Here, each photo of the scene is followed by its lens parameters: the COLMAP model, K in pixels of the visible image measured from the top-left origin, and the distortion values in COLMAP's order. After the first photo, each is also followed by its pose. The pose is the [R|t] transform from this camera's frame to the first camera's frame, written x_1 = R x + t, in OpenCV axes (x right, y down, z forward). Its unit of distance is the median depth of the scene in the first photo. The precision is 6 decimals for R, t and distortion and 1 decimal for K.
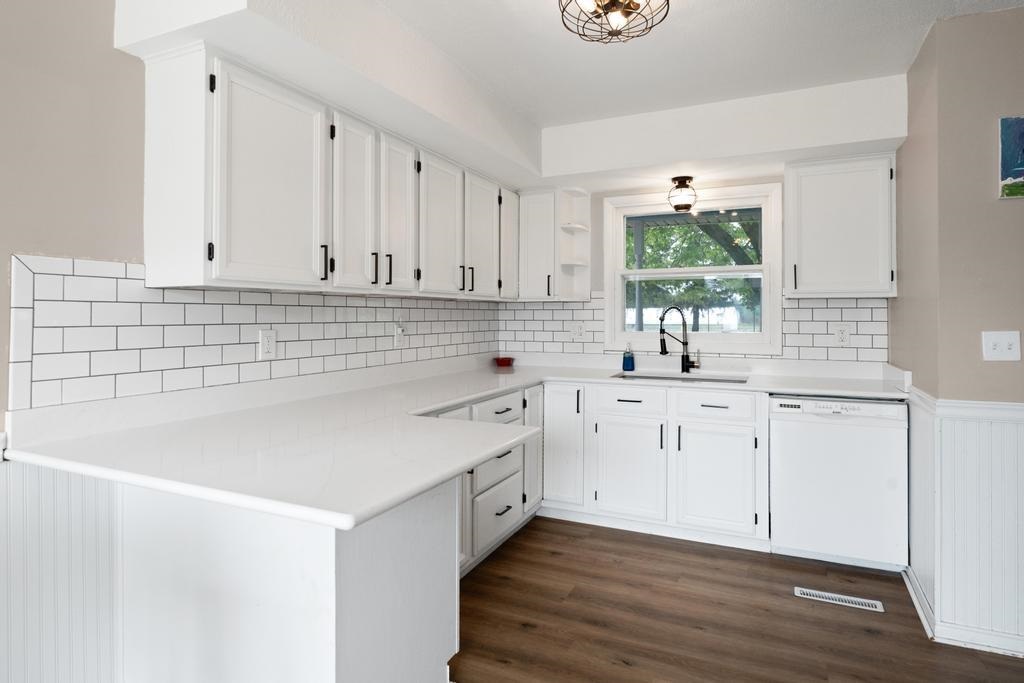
lens RADIAL K [[572.0, 0, 515.8], [0, 572.0, 308.3], [0, 0, 1]] dist [0.000487, 0.001045]
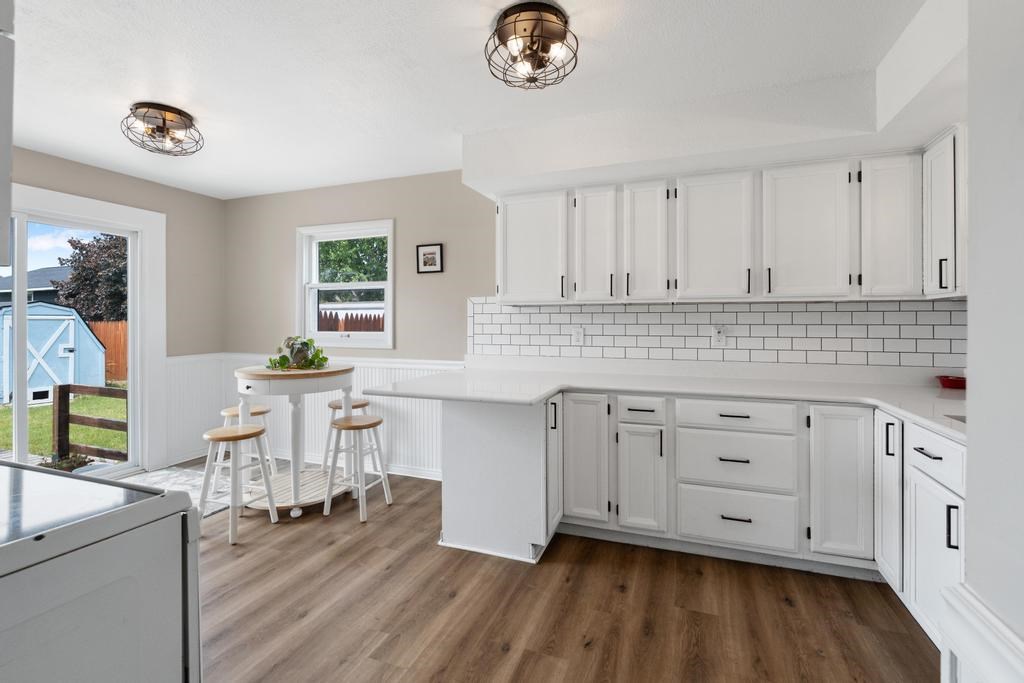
lens RADIAL K [[455.8, 0, 514.4], [0, 455.8, 323.8], [0, 0, 1]] dist [-0.002528, -0.000135]
pose [[0.078642, 0.000866, -0.996903, 0.703091], [0.010988, 0.999938, 0.001736, 0.016925], [0.996842, -0.011091, 0.078628, 0.554924]]
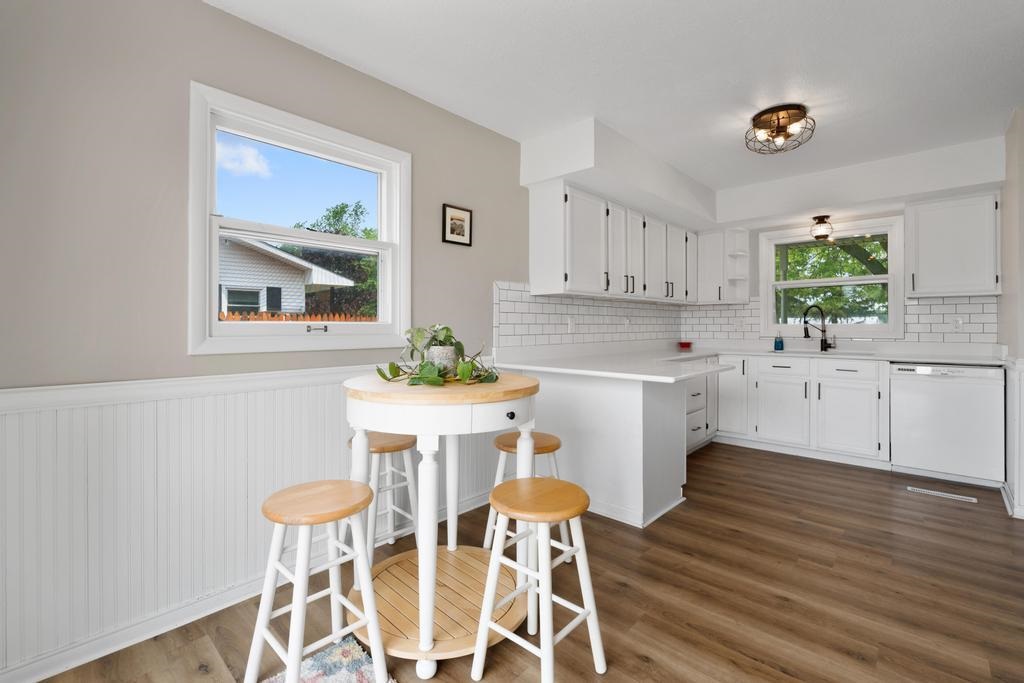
lens RADIAL K [[455.8, 0, 511.2], [0, 455.8, 324.2], [0, 0, 1]] dist [-0.002528, -0.000135]
pose [[0.951589, -0.003336, -0.307355, -0.123145], [0.006241, 0.999945, 0.008472, 0.036058], [0.307310, -0.009980, 0.951557, -0.407990]]
